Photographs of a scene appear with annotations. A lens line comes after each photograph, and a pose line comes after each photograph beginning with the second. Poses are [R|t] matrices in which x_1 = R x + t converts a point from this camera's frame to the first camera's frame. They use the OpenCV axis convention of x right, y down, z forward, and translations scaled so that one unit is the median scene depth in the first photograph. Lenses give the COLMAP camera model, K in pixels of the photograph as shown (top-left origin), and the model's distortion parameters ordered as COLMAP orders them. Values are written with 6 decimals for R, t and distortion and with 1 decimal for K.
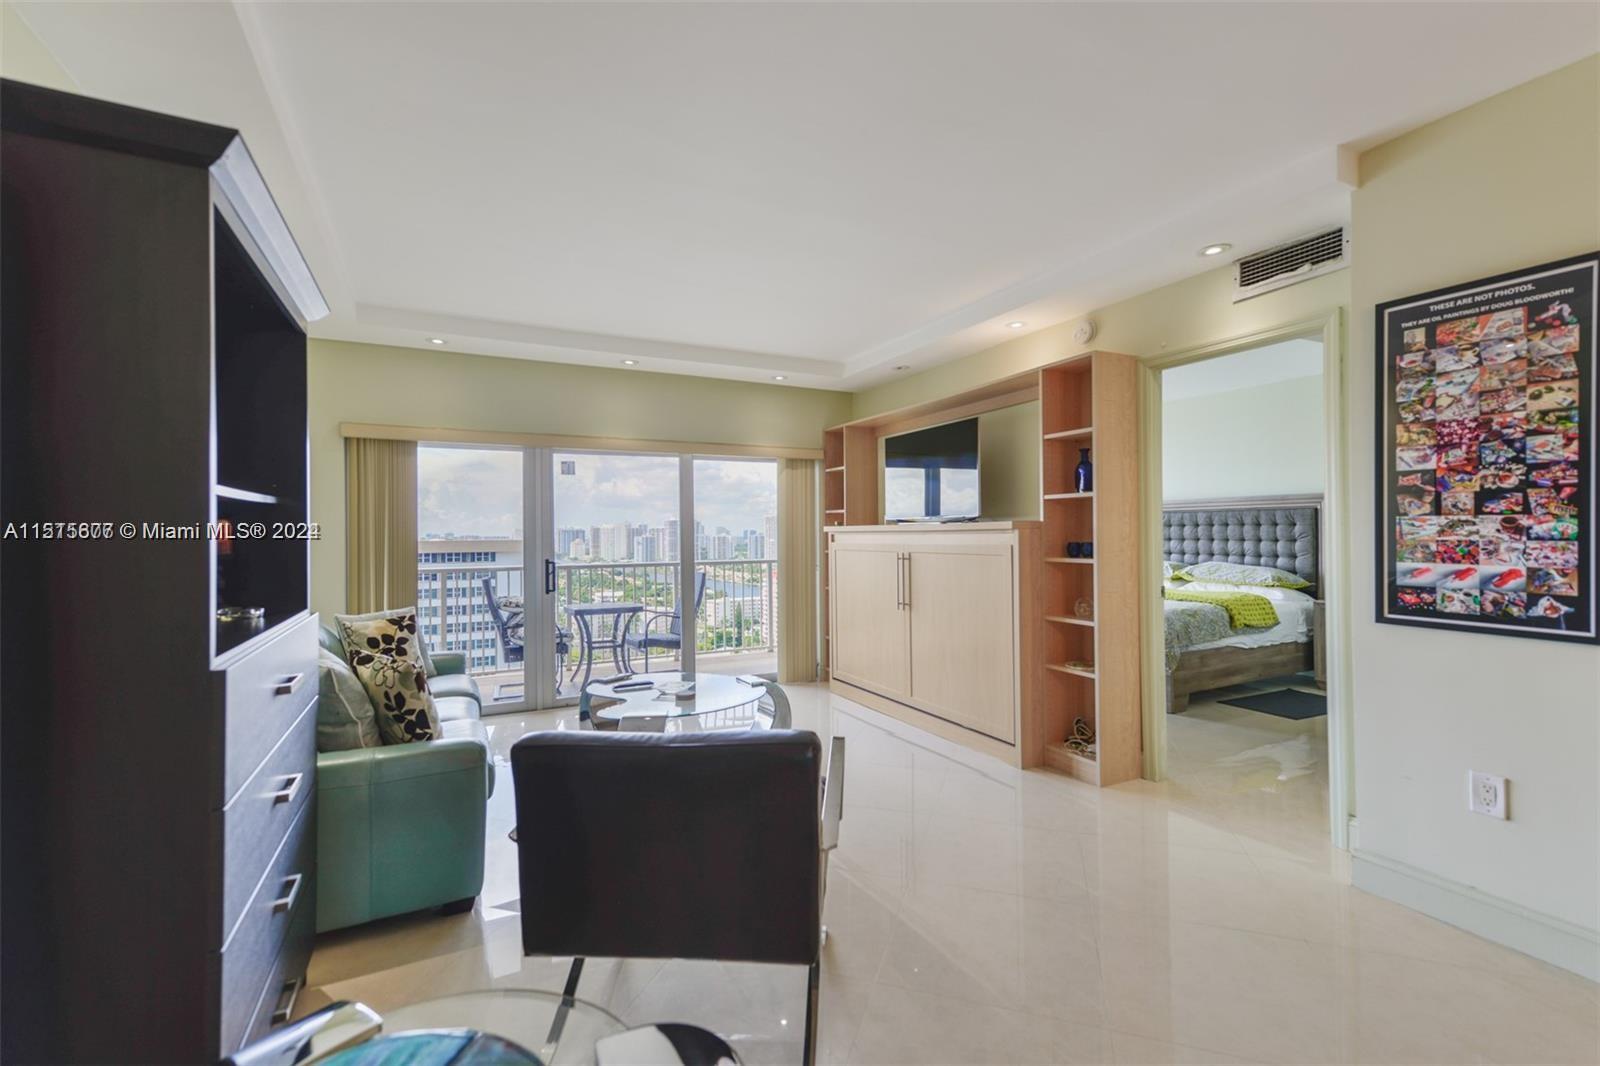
lens RADIAL K [[699.1, 0, 797.2], [0, 699.1, 531.4], [0, 0, 1]] dist [0.019790, -0.000410]
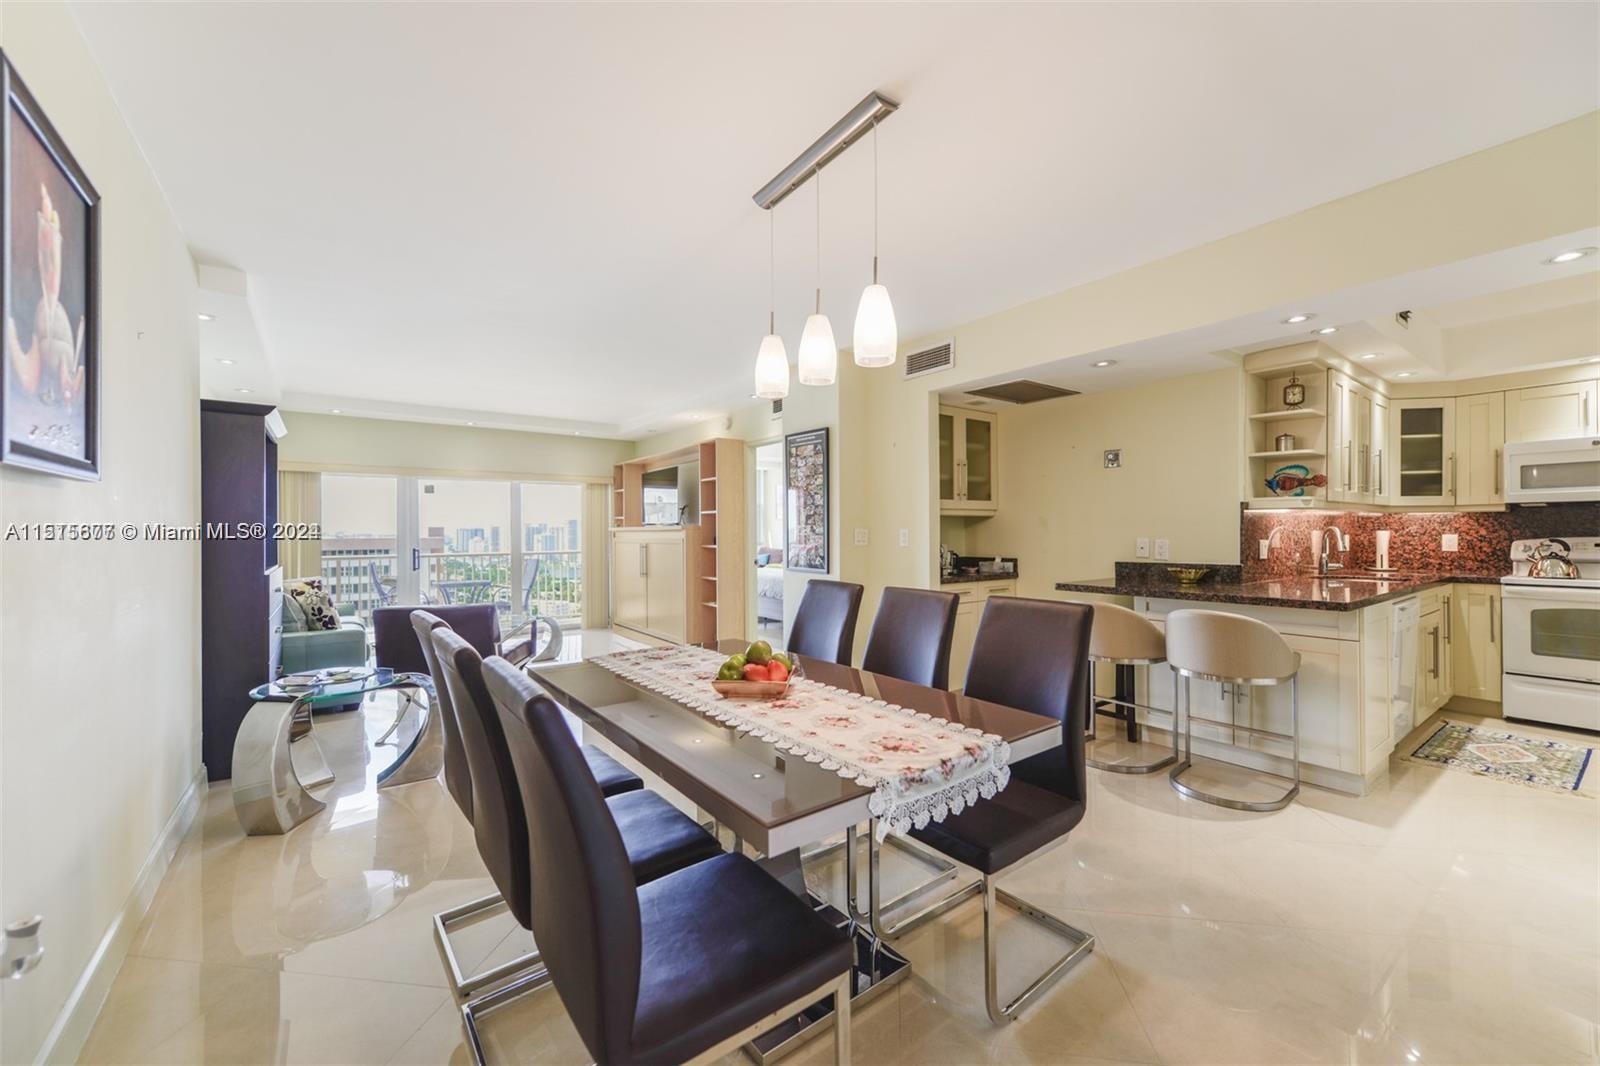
lens RADIAL K [[625.0, 0, 799.1], [0, 625.0, 531.2], [0, 0, 1]] dist [0.007530, -0.000574]
pose [[0.985211, 0.002347, 0.171330, 0.324741], [-0.002628, 0.999996, 0.001415, -0.002490], [-0.171326, -0.001844, 0.985213, -0.676633]]
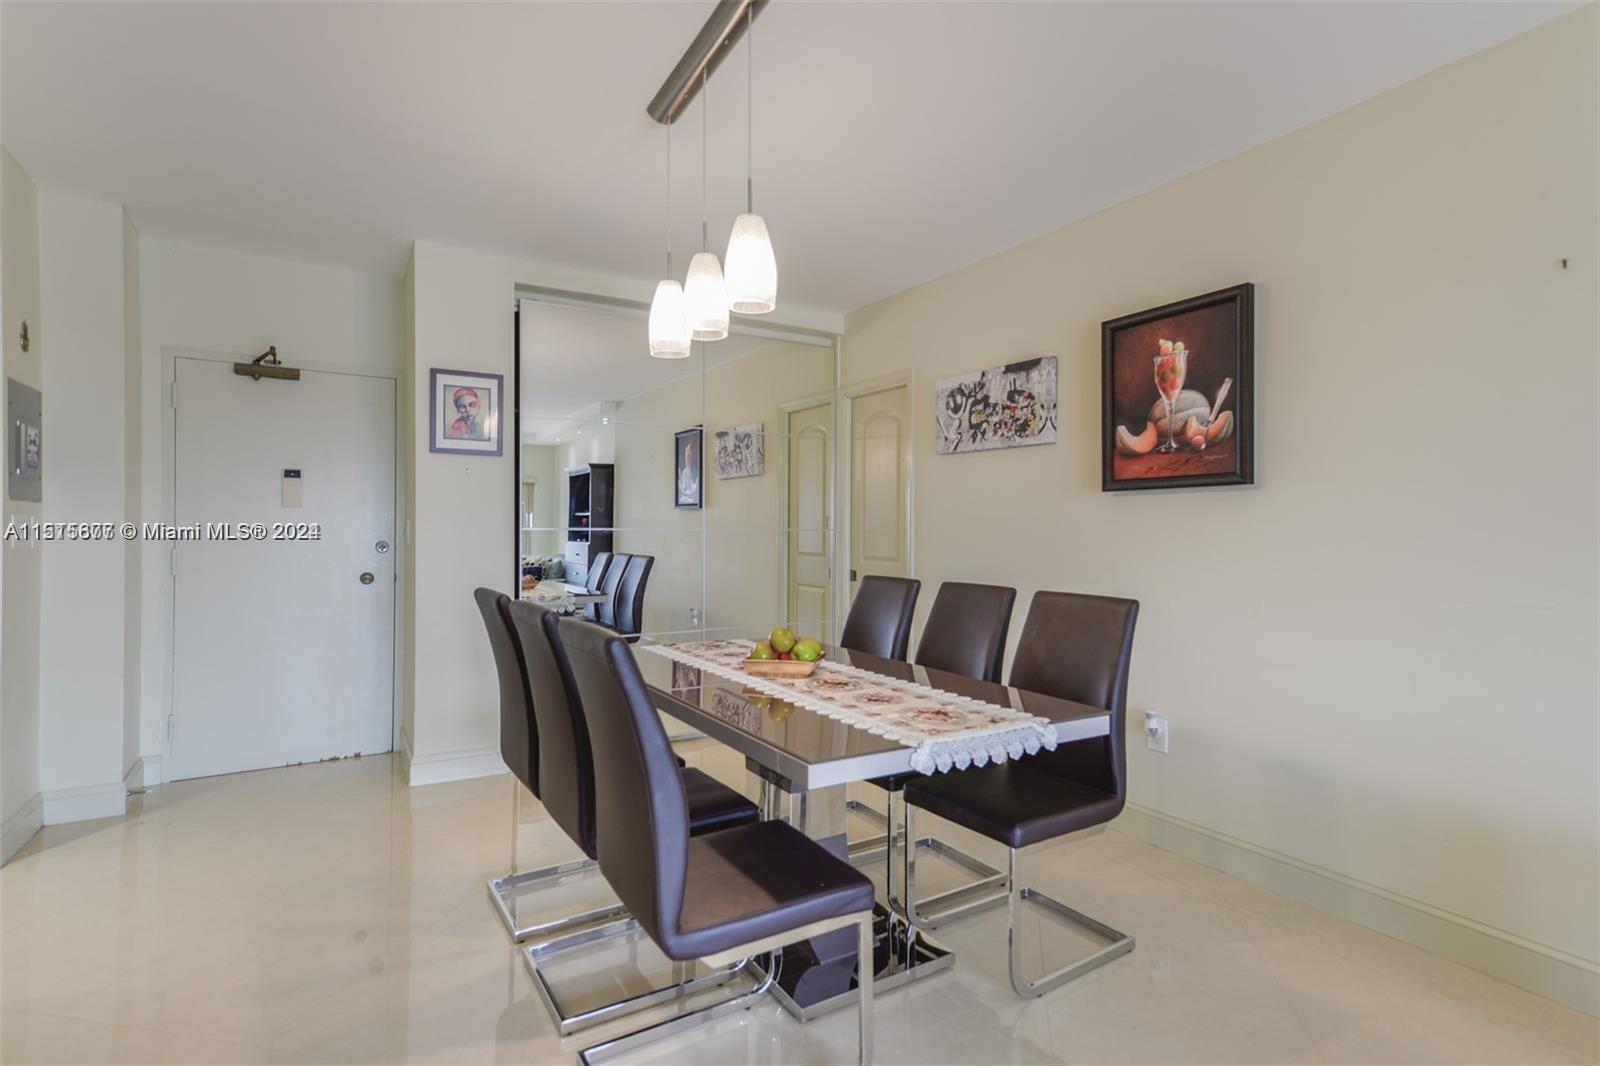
lens RADIAL K [[794.6, 0, 800.5], [0, 794.6, 529.0], [0, 0, 1]] dist [0.040051, 0.000893]
pose [[-0.997555, 0.003534, -0.069789, 0.411799], [0.003724, 0.999990, -0.002593, 0.009358], [0.069779, -0.002846, -0.997558, 0.503607]]
